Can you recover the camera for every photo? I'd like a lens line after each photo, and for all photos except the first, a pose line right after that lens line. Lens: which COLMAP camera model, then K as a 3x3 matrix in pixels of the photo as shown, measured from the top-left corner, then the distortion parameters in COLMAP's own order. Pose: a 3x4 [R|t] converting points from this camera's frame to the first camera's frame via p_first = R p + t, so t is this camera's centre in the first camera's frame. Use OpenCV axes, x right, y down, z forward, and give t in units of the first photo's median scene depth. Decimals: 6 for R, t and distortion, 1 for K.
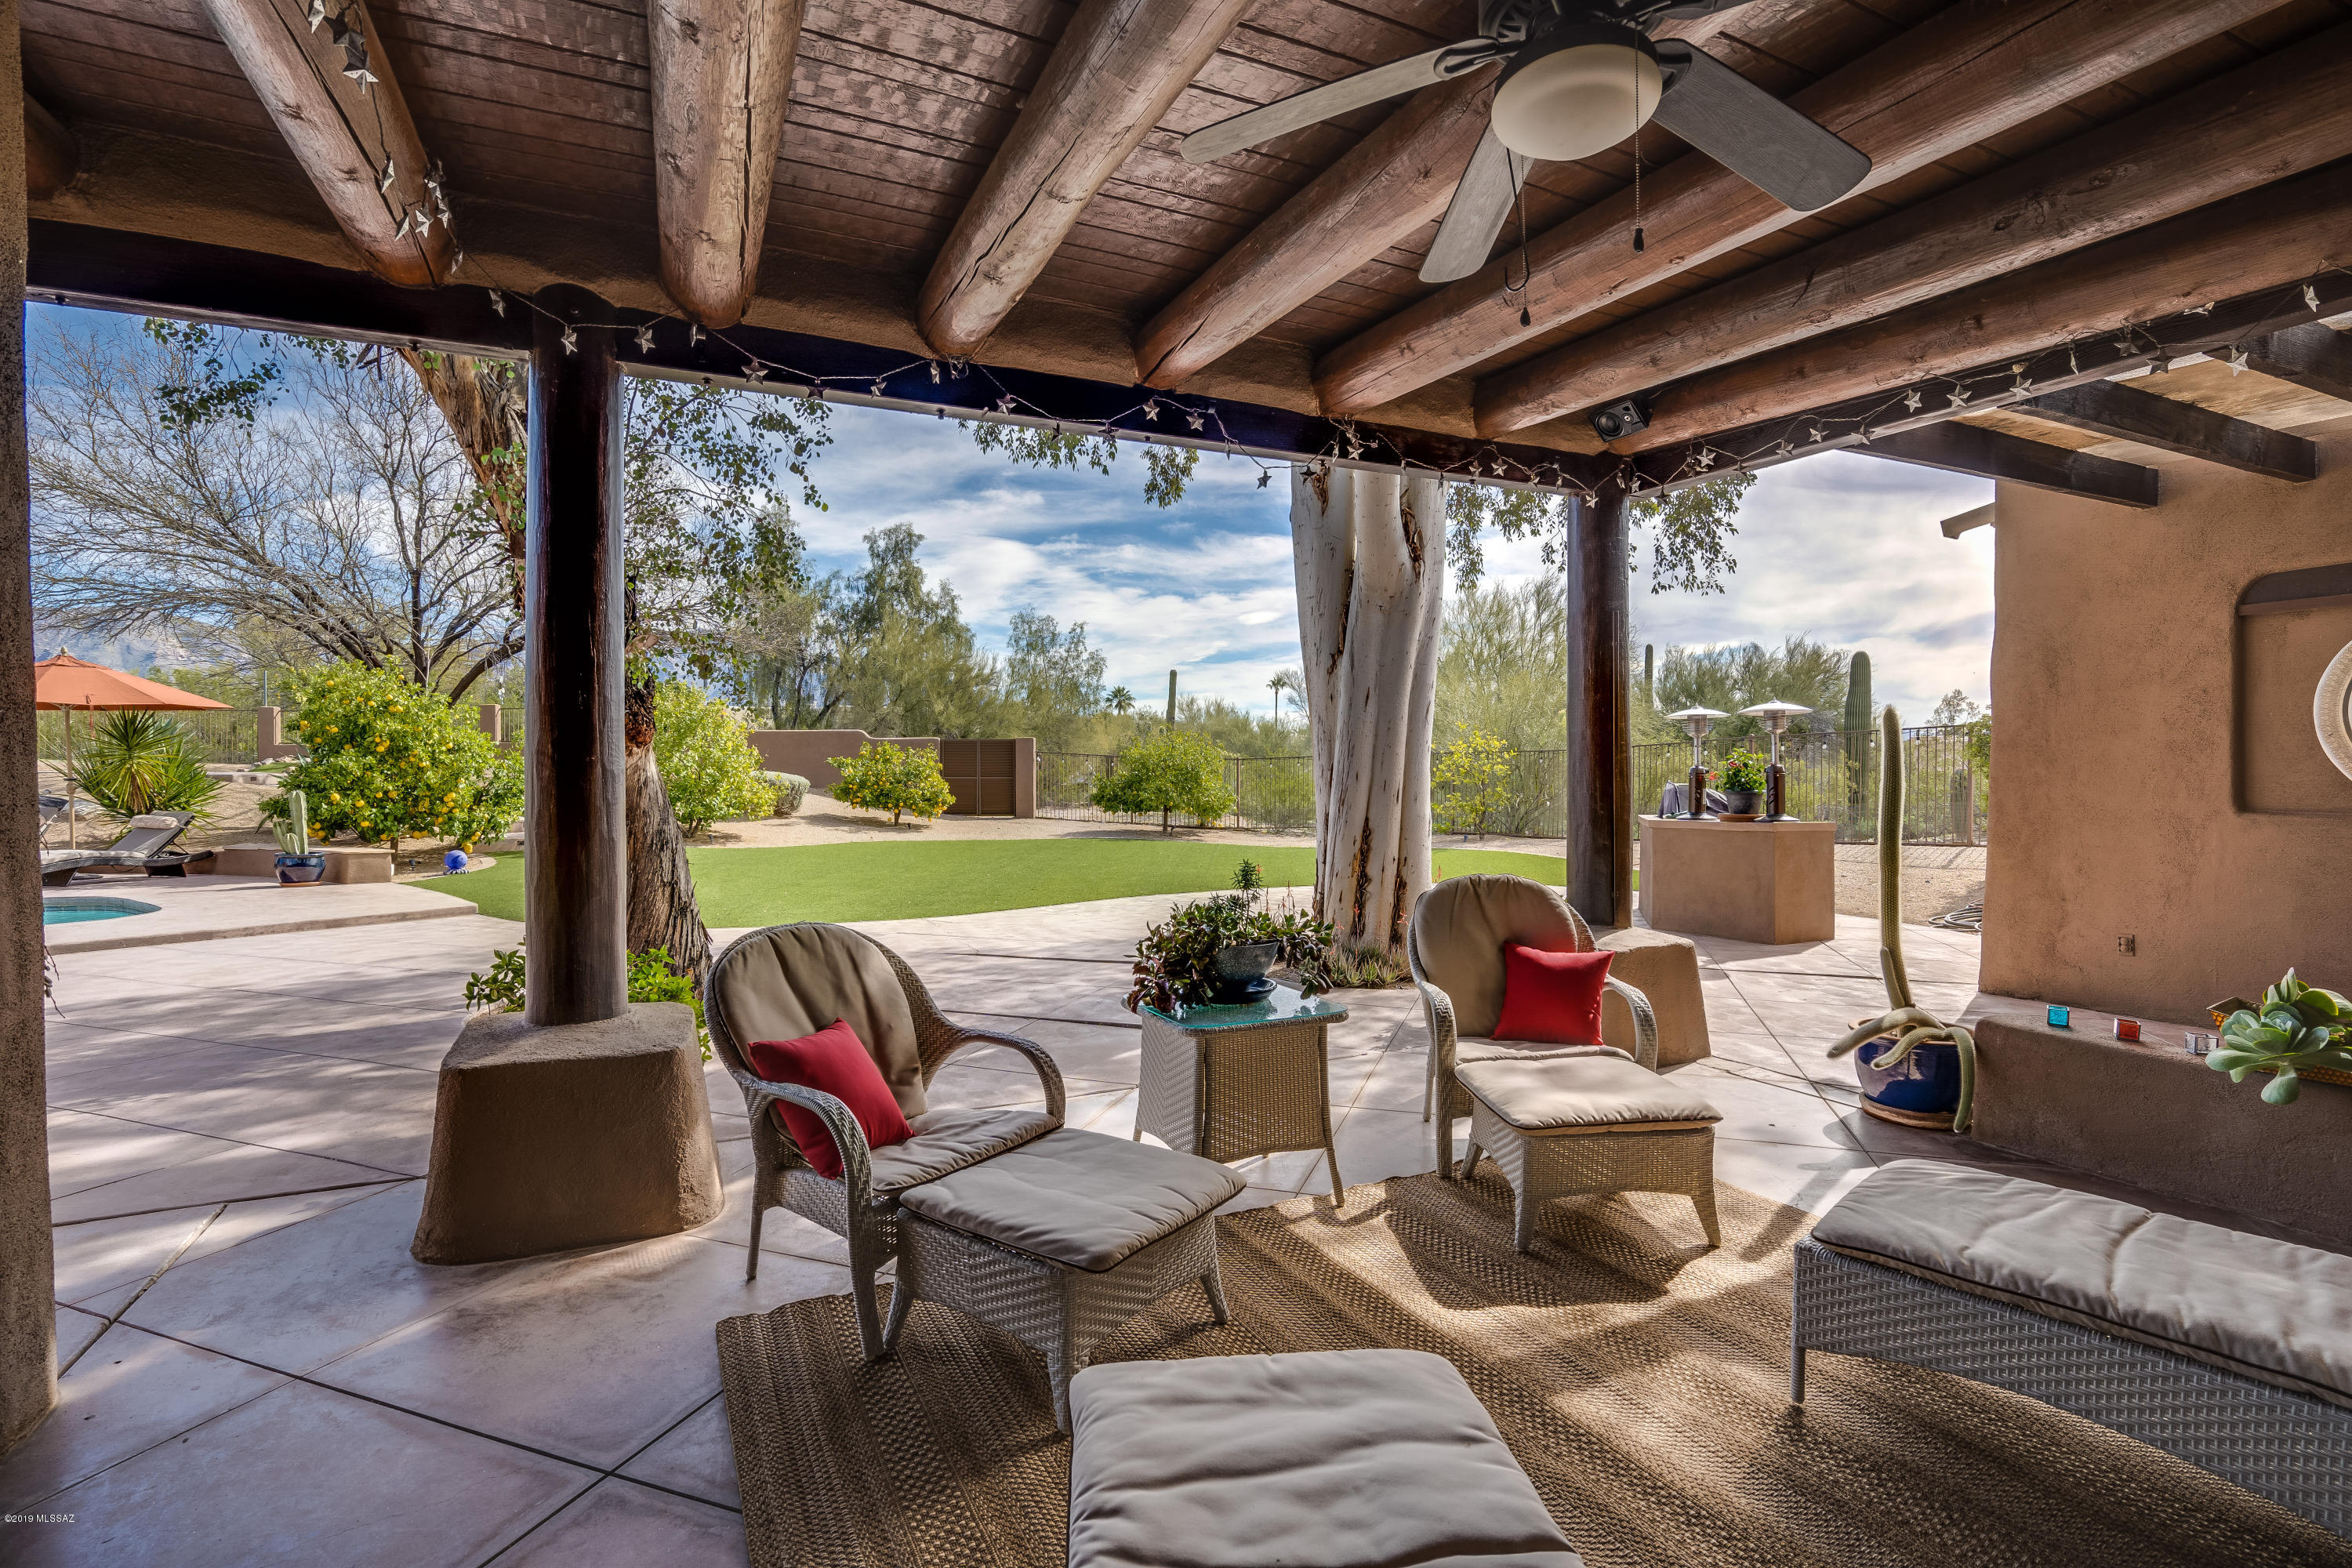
lens RADIAL K [[1094.7, 0, 1170.8], [0, 1094.7, 785.7], [0, 0, 1]] dist [-0.066464, 0.026980]
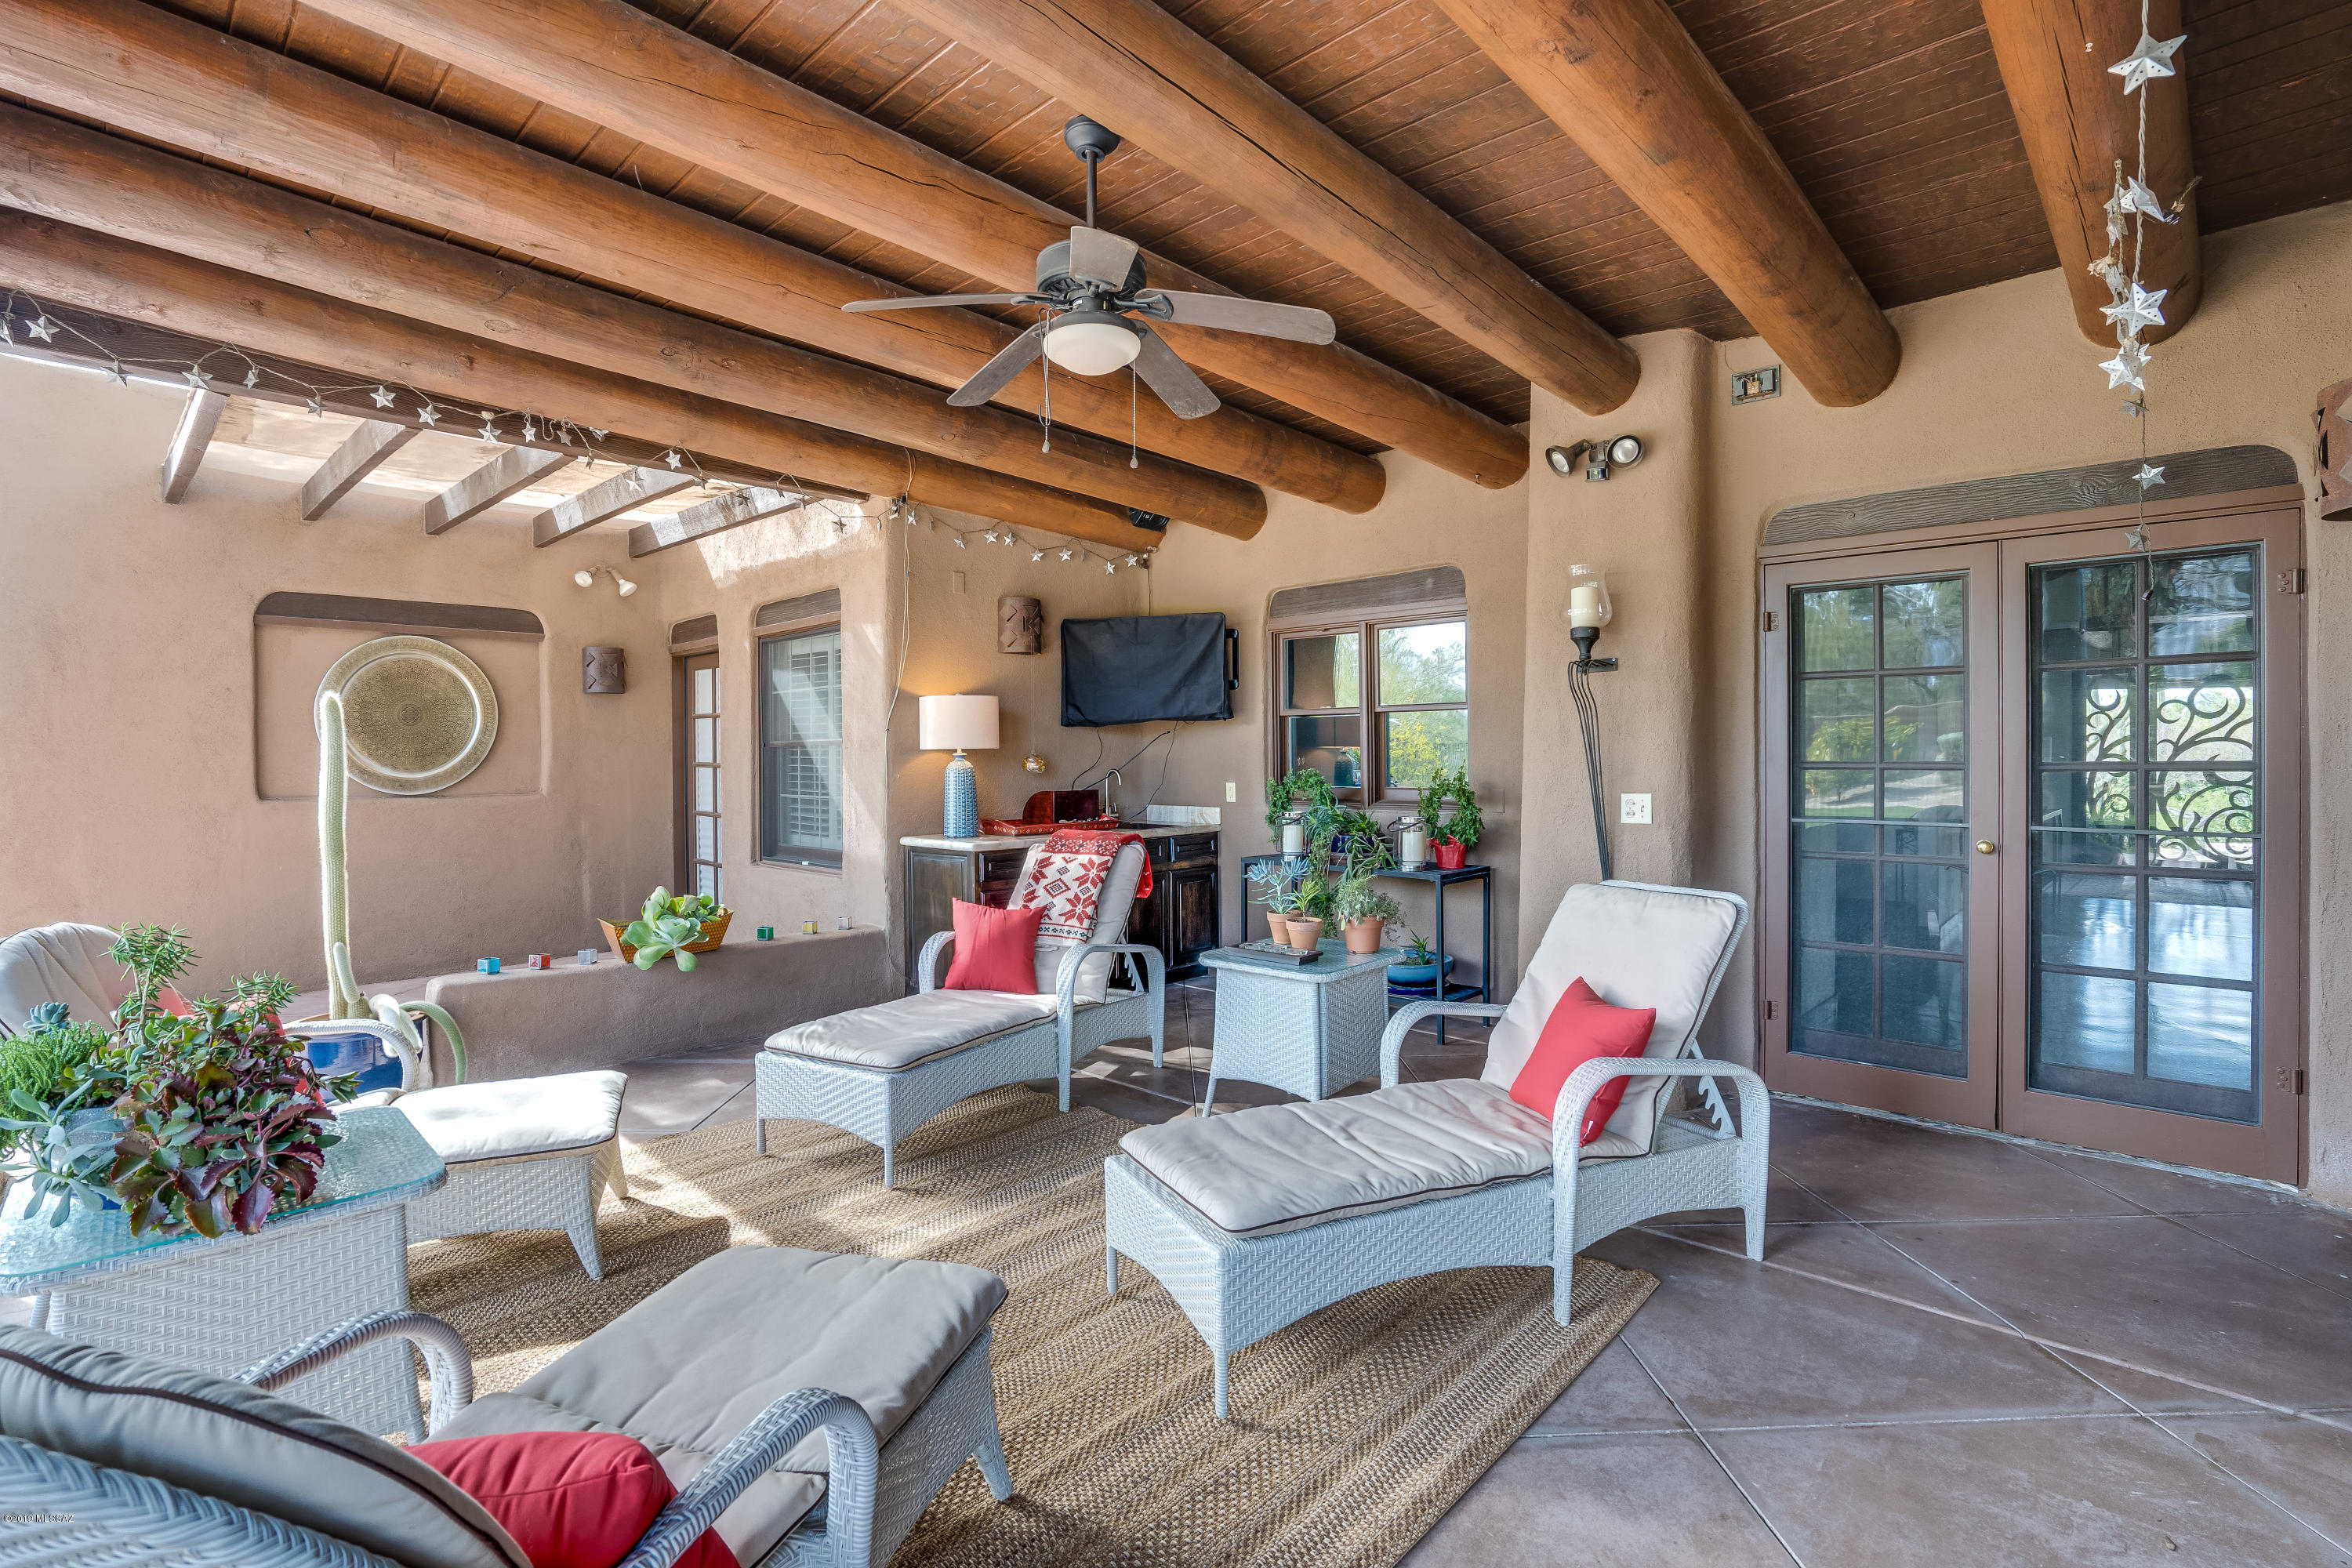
lens RADIAL K [[1094.7, 0, 1170.8], [0, 1094.7, 785.7], [0, 0, 1]] dist [-0.066464, 0.026980]
pose [[-0.366041, -0.020424, 0.930375, -0.735822], [0.015010, 0.999500, 0.027847, -0.007729], [-0.930478, 0.024158, -0.365551, 0.922477]]
